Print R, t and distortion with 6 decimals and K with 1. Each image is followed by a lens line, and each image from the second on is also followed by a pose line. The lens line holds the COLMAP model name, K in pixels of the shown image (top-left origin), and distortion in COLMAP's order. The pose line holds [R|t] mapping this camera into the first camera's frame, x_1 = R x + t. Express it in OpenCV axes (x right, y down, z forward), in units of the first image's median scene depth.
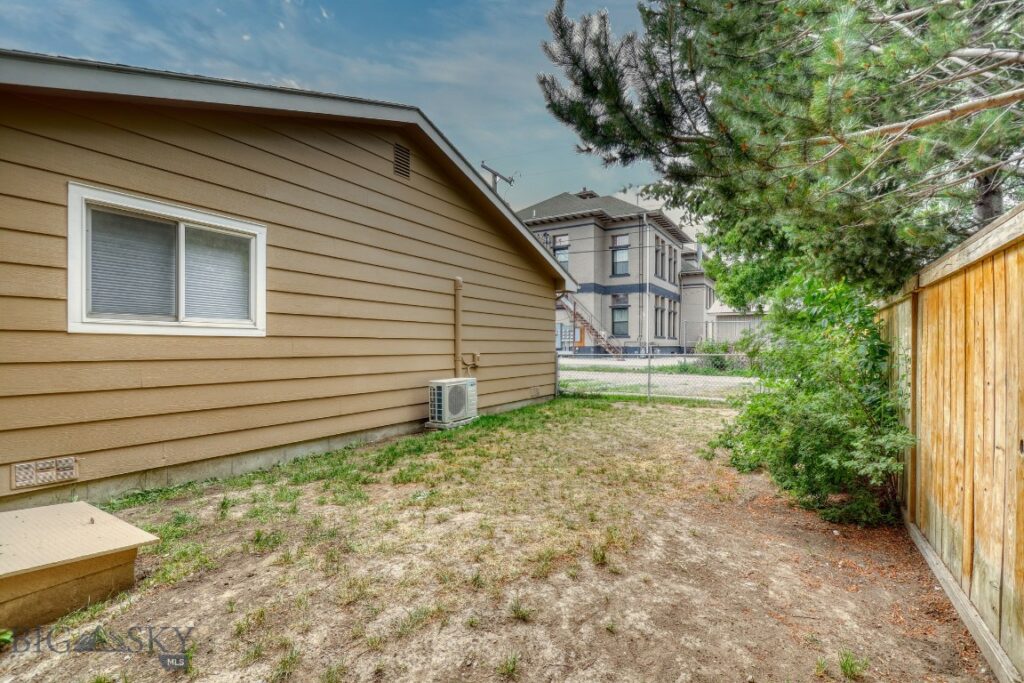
lens RADIAL K [[470.1, 0, 515.4], [0, 470.1, 345.7], [0, 0, 1]] dist [-0.022568, -0.000556]
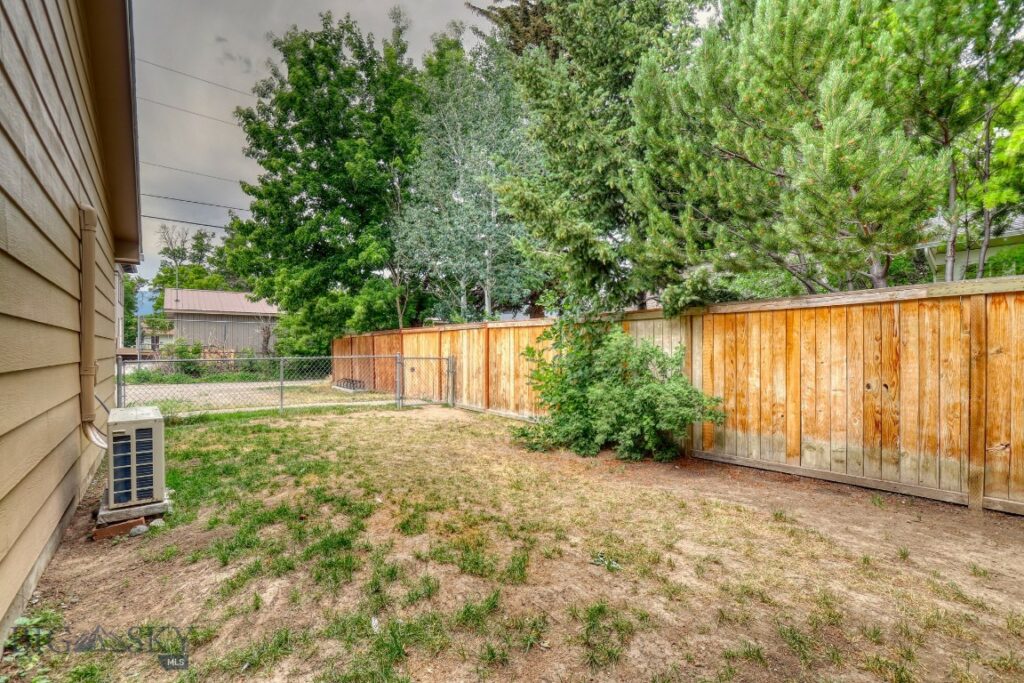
lens RADIAL K [[470.1, 0, 514.5], [0, 470.1, 347.5], [0, 0, 1]] dist [-0.022568, -0.000556]
pose [[0.362535, 0.002230, 0.931967, -0.561419], [0.000299, 0.999997, -0.002509, 0.004398], [-0.931970, 0.001189, 0.362533, 0.560437]]
